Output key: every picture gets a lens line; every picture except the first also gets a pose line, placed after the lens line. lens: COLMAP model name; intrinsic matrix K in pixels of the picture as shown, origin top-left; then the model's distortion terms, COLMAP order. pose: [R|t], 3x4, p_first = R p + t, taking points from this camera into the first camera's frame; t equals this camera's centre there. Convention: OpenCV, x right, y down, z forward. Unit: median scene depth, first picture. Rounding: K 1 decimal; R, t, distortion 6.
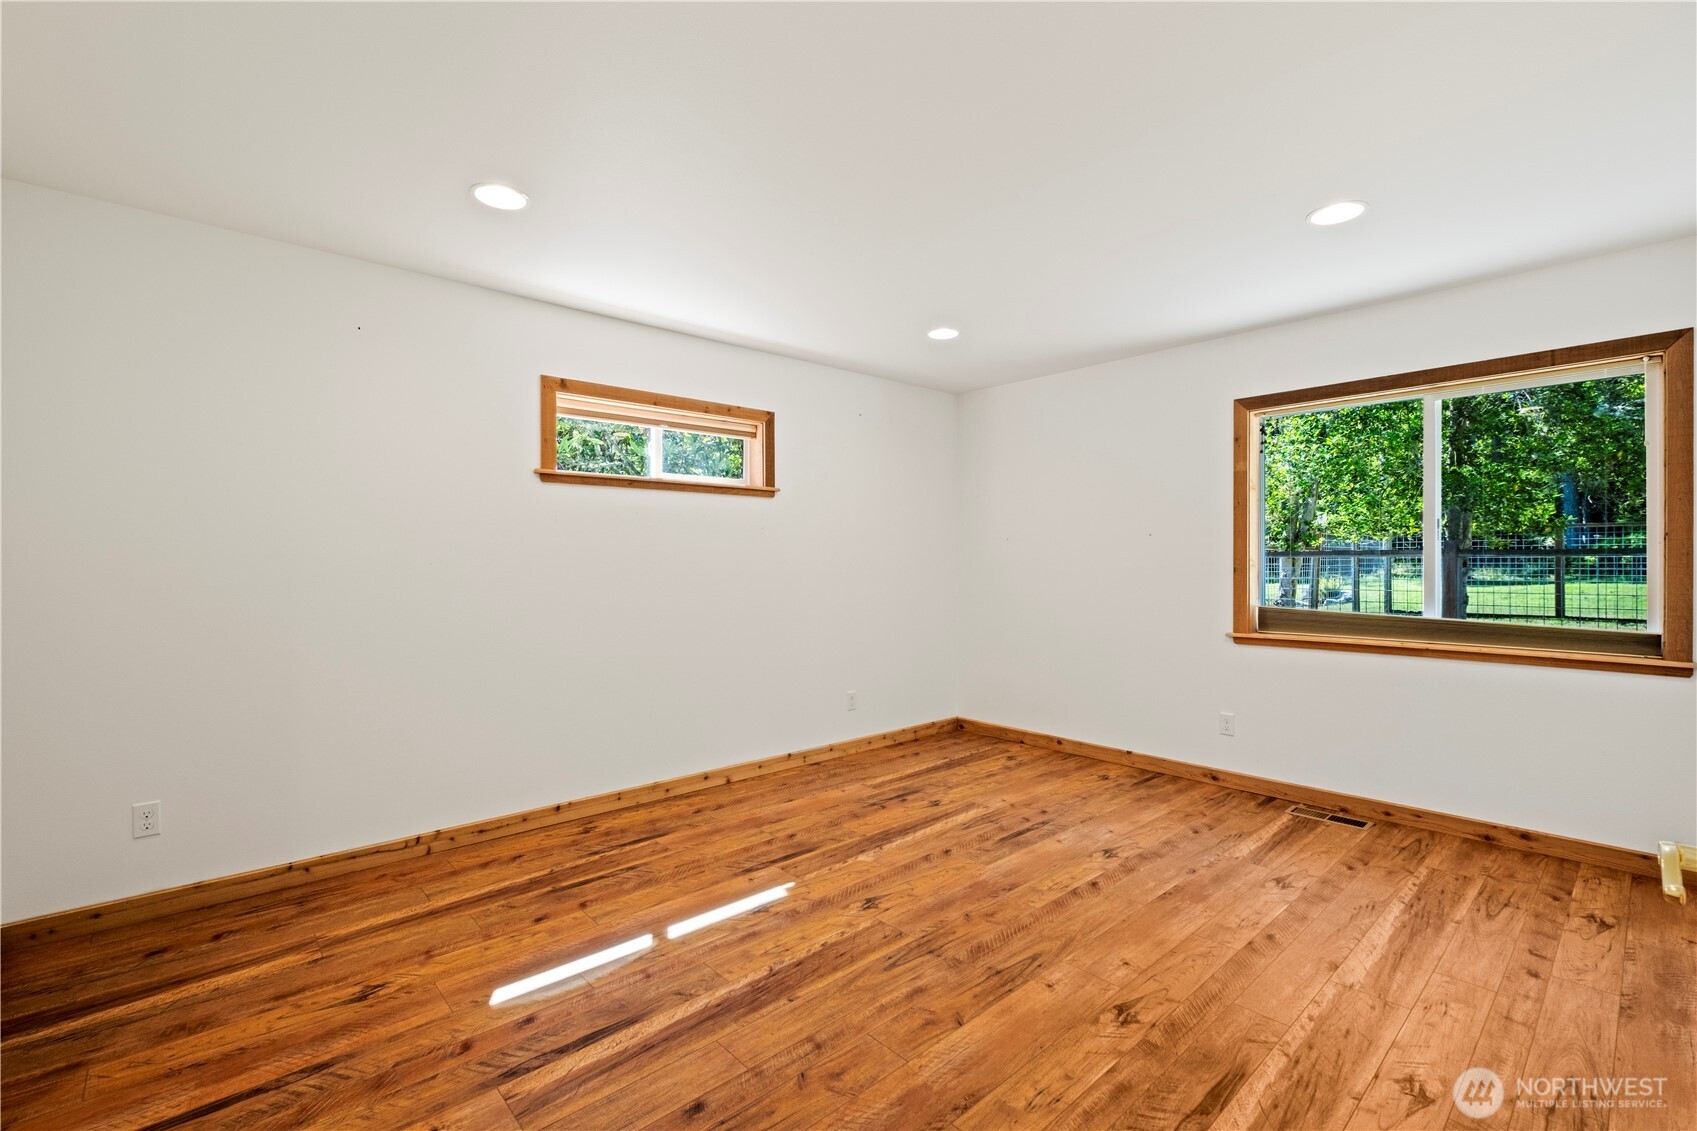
lens RADIAL K [[732.0, 0, 858.7], [0, 732.0, 564.9], [0, 0, 1]] dist [0.006700, -0.005264]
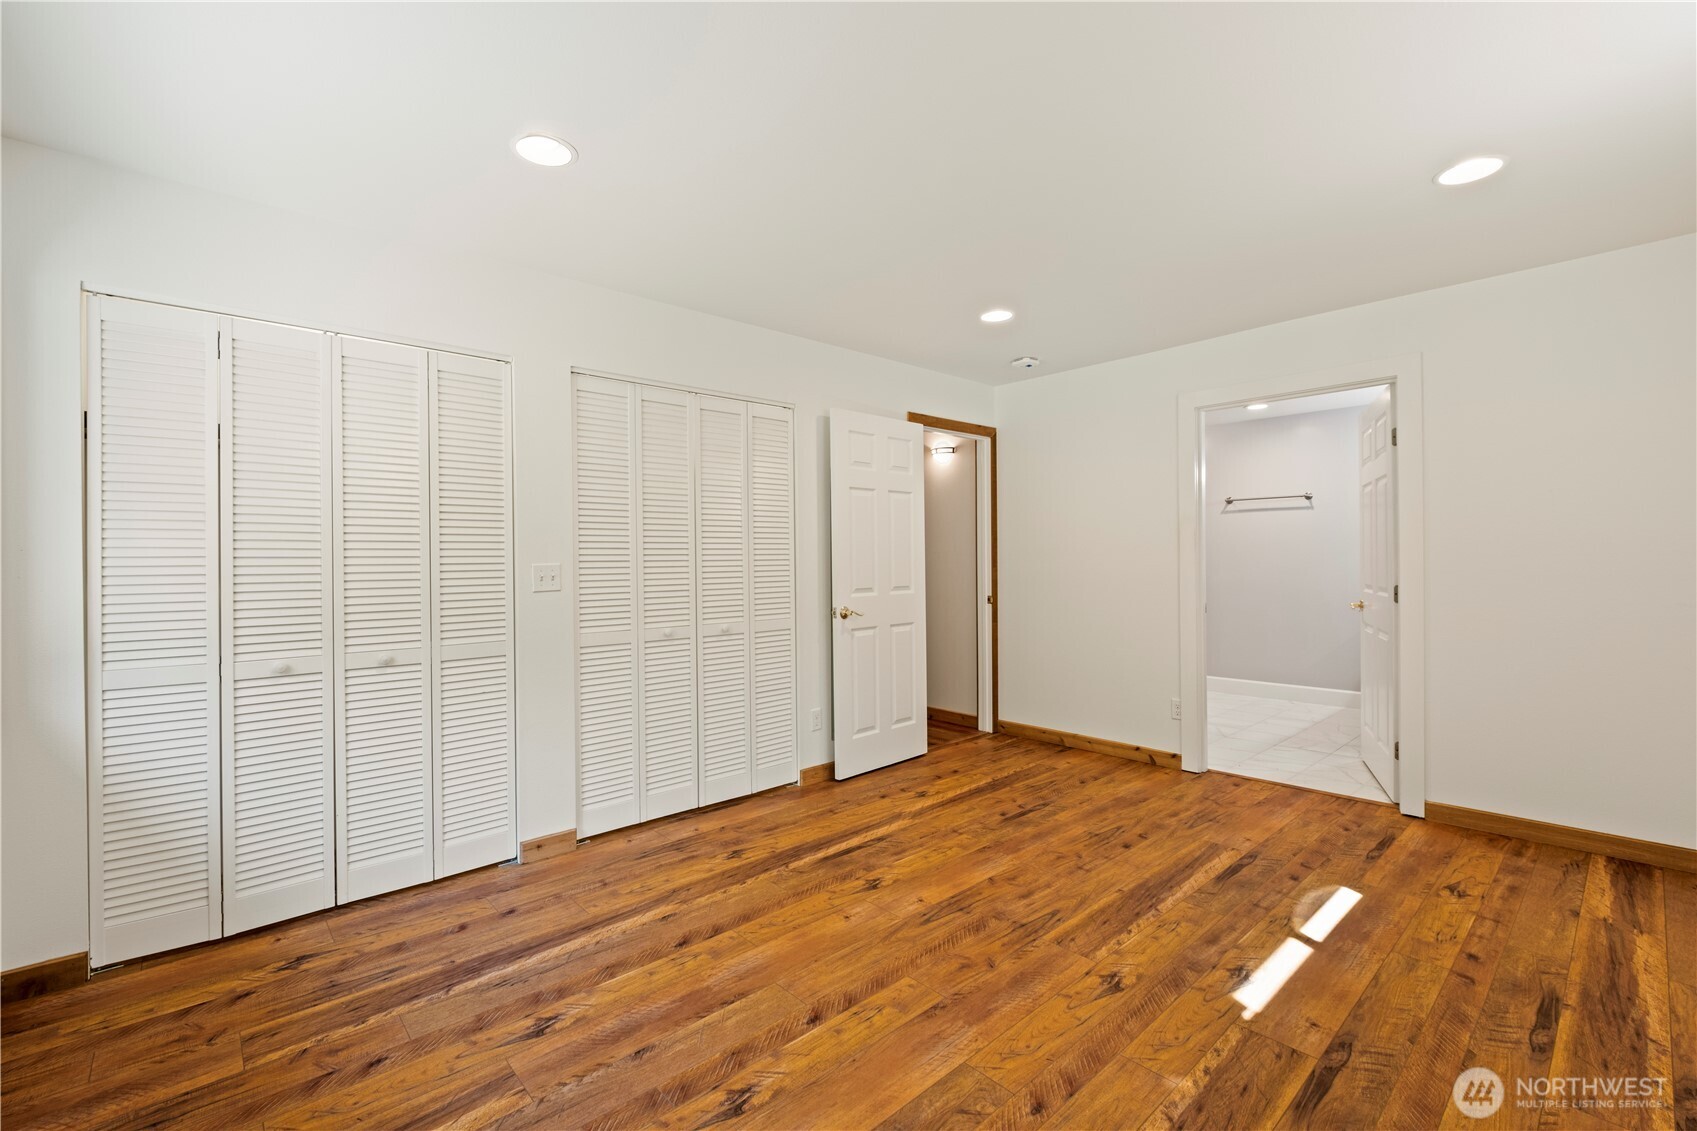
lens RADIAL K [[732.0, 0, 858.7], [0, 732.0, 564.9], [0, 0, 1]] dist [0.006700, -0.005264]
pose [[-0.999934, 0.010761, -0.004039, 0.317347], [0.010717, 0.999885, 0.010753, -0.008332], [0.004155, 0.010709, -0.999934, 1.948437]]
